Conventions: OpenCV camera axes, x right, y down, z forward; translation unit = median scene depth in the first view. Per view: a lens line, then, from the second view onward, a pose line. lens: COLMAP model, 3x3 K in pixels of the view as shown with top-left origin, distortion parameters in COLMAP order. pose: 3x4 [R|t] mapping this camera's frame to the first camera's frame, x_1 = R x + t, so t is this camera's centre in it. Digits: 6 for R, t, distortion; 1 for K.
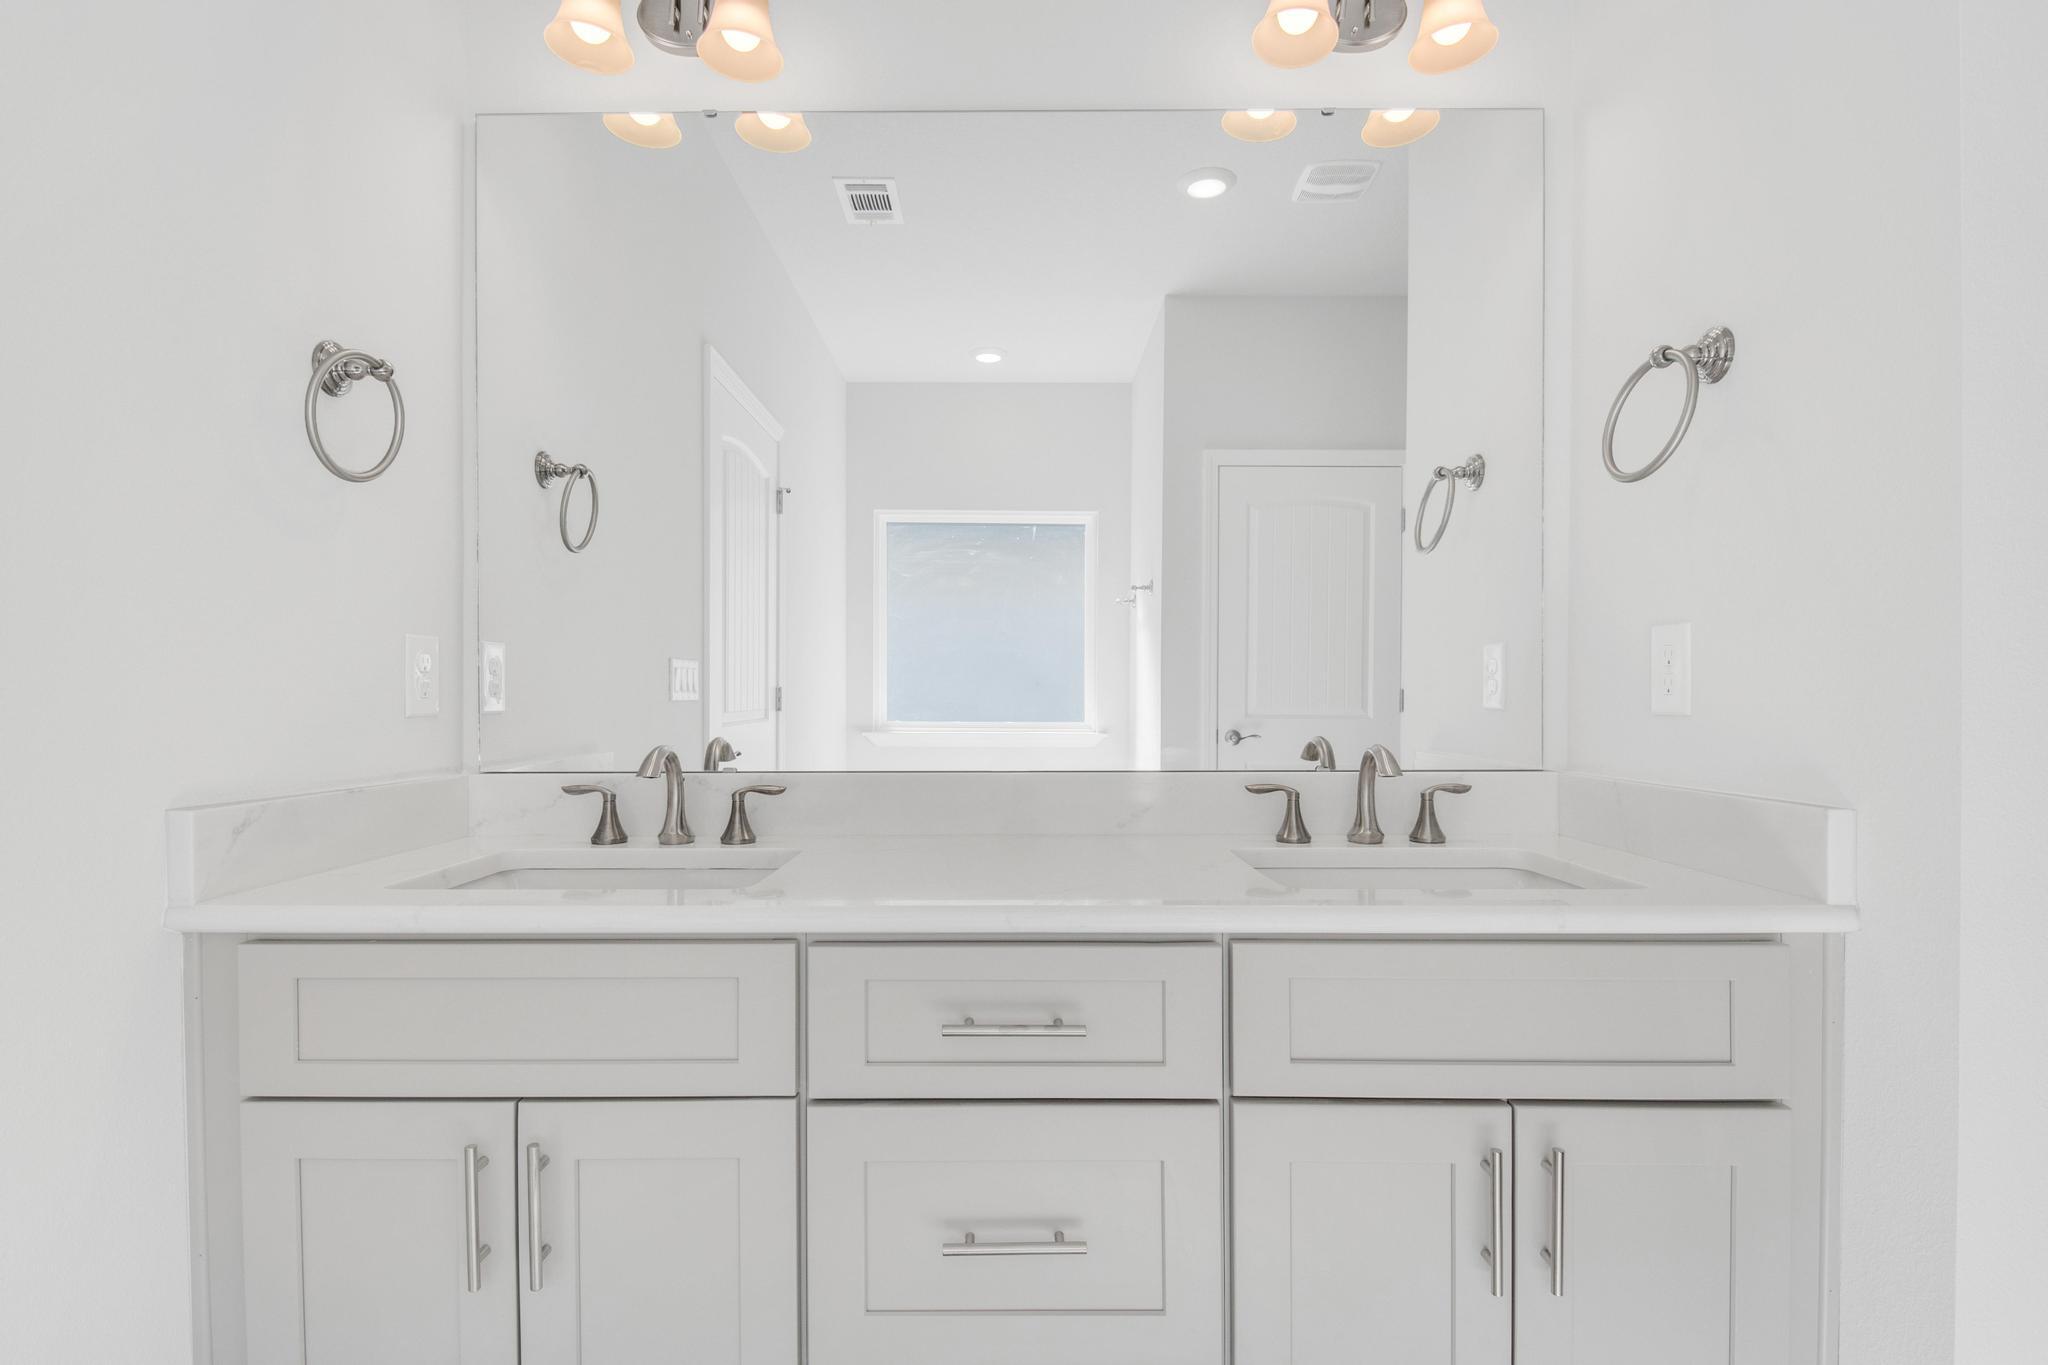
lens RADIAL K [[1062.8, 0, 1024.0], [0, 1062.8, 682.5], [0, 0, 1]] dist [0.002023, 0.000151]
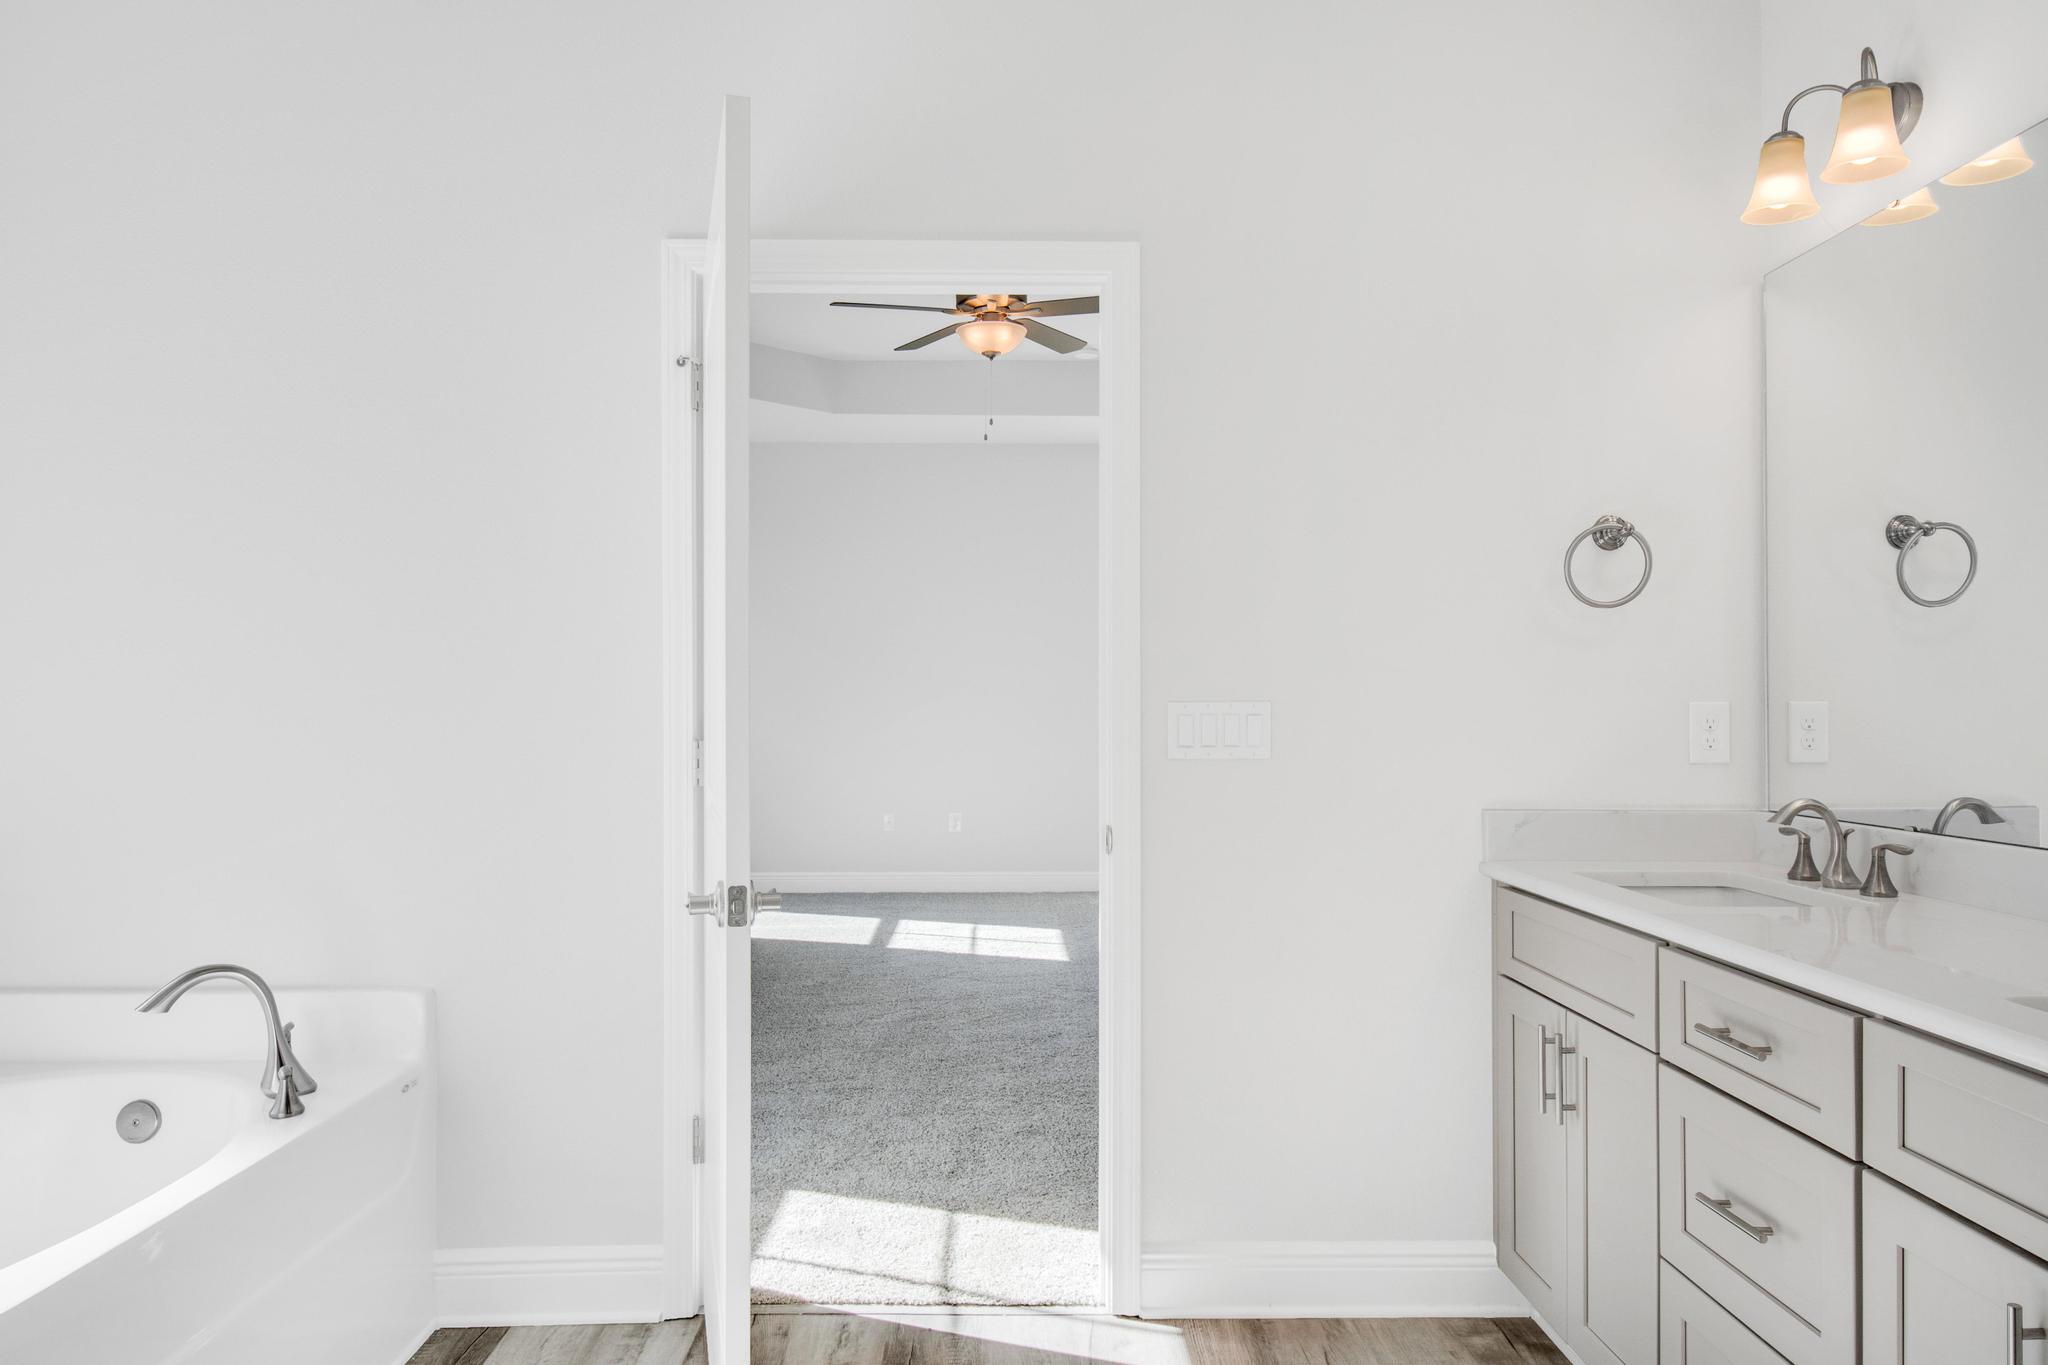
lens RADIAL K [[1330.7, 0, 1014.1], [0, 1330.7, 697.4], [0, 0, 1]] dist [0.007988, -0.000352]
pose [[0.046575, 0.000013, -0.998915, 1.169253], [0.005231, 0.999986, 0.000257, -0.061794], [0.998901, -0.005238, 0.046574, 0.075024]]
